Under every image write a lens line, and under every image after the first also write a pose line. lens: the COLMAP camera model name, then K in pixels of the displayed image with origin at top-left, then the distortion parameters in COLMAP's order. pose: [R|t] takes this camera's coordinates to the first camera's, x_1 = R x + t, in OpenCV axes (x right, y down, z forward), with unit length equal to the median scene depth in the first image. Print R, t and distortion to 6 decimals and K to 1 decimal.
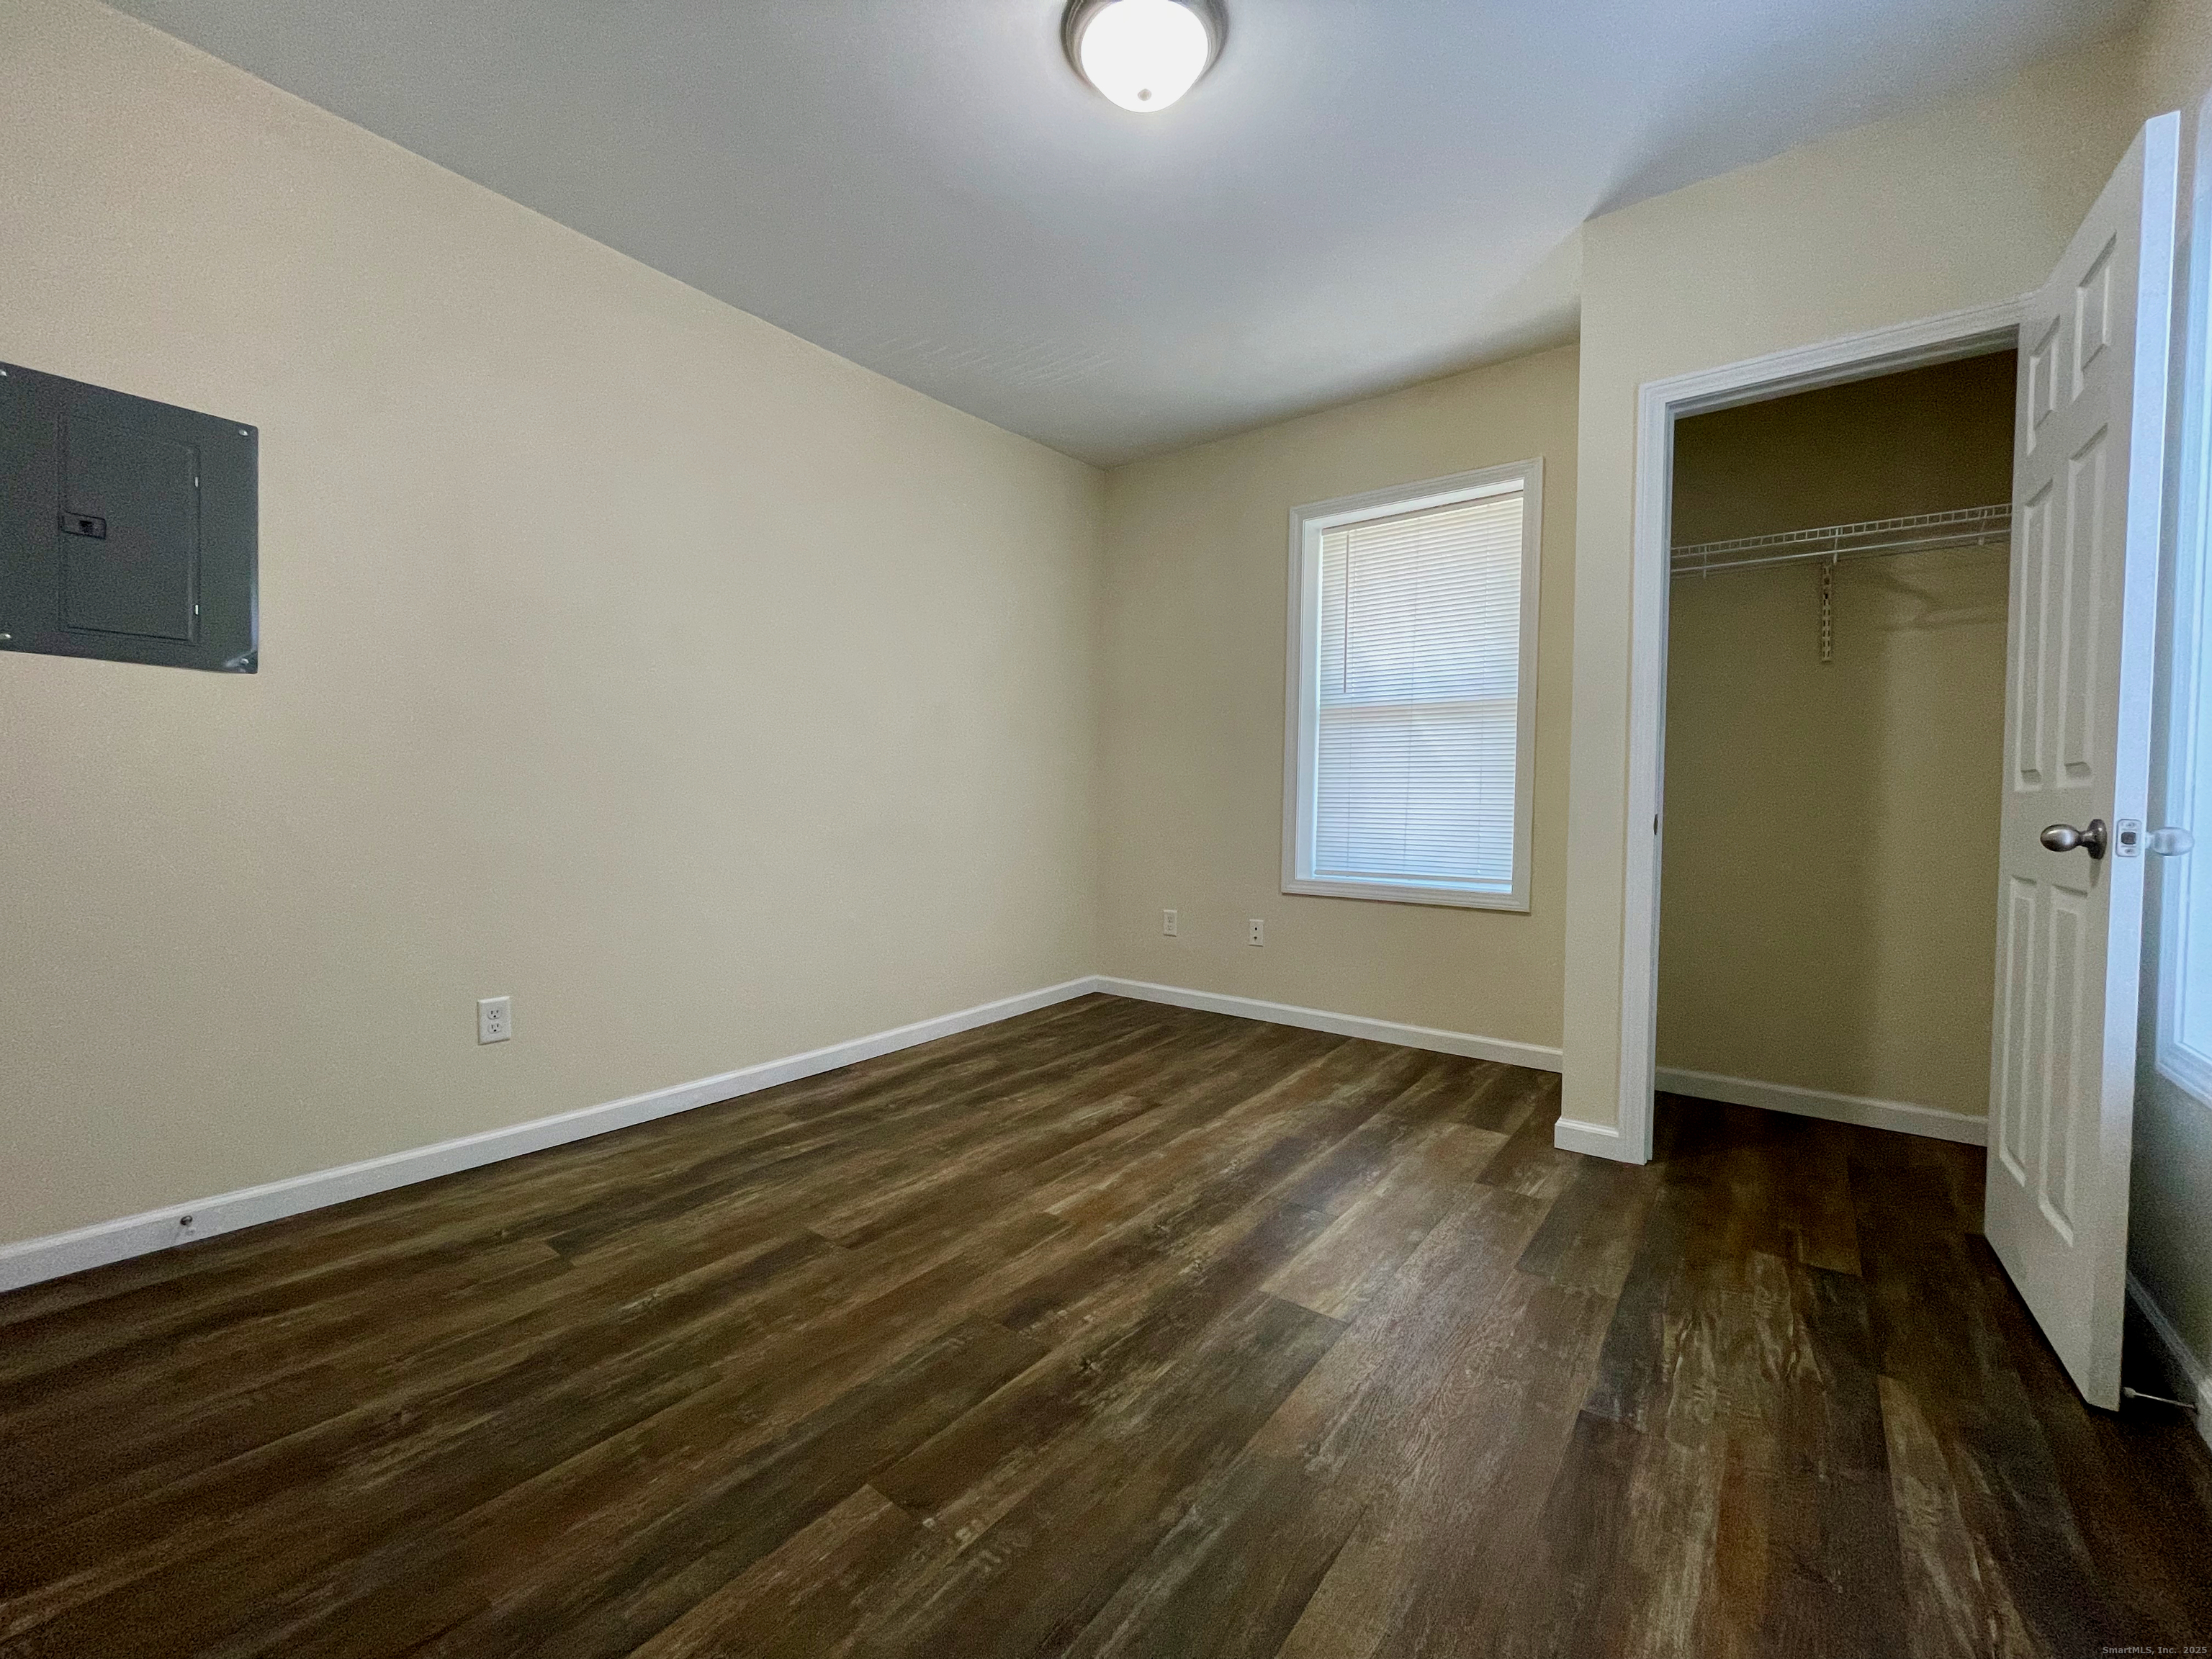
lens RADIAL K [[892.4, 0, 1107.9], [0, 892.4, 829.5], [0, 0, 1]] dist [-0.001691, 0.000039]
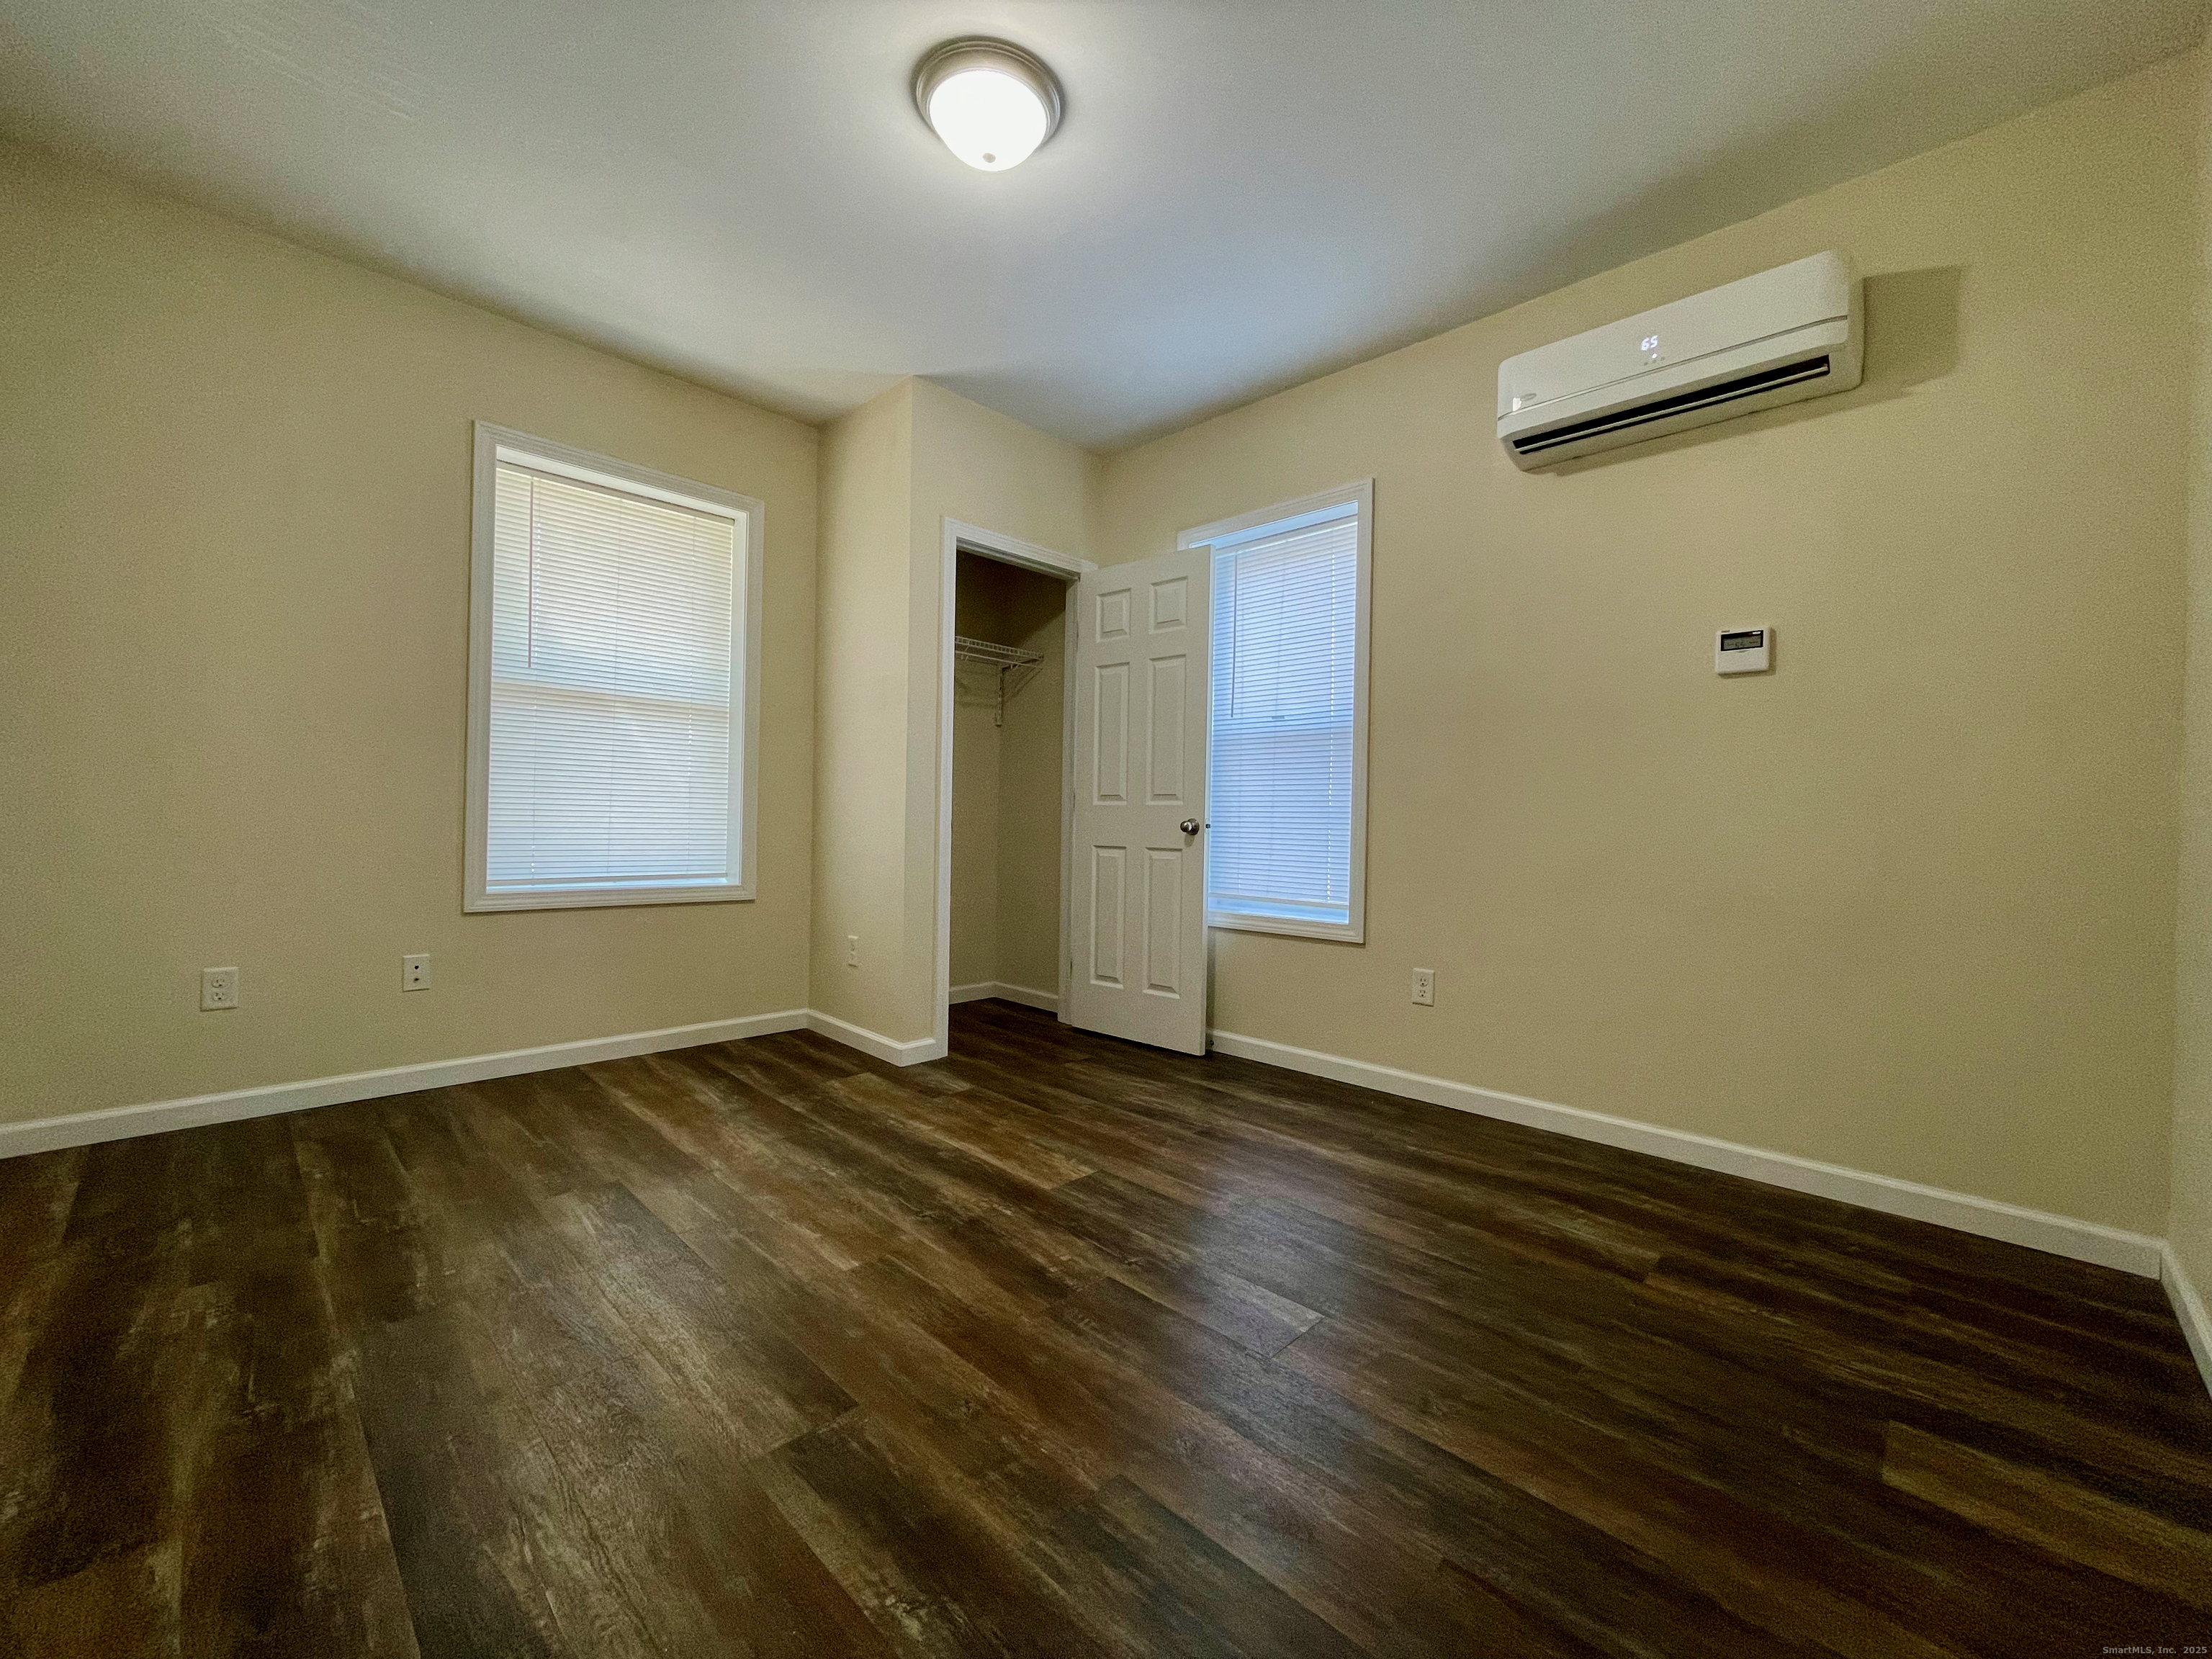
lens RADIAL K [[892.4, 0, 1107.9], [0, 892.4, 829.5], [0, 0, 1]] dist [-0.001691, 0.000039]
pose [[0.112104, -0.018834, 0.993518, -0.872702], [0.008715, 0.999801, 0.017970, -0.018309], [-0.993658, 0.006644, 0.112246, 0.619230]]
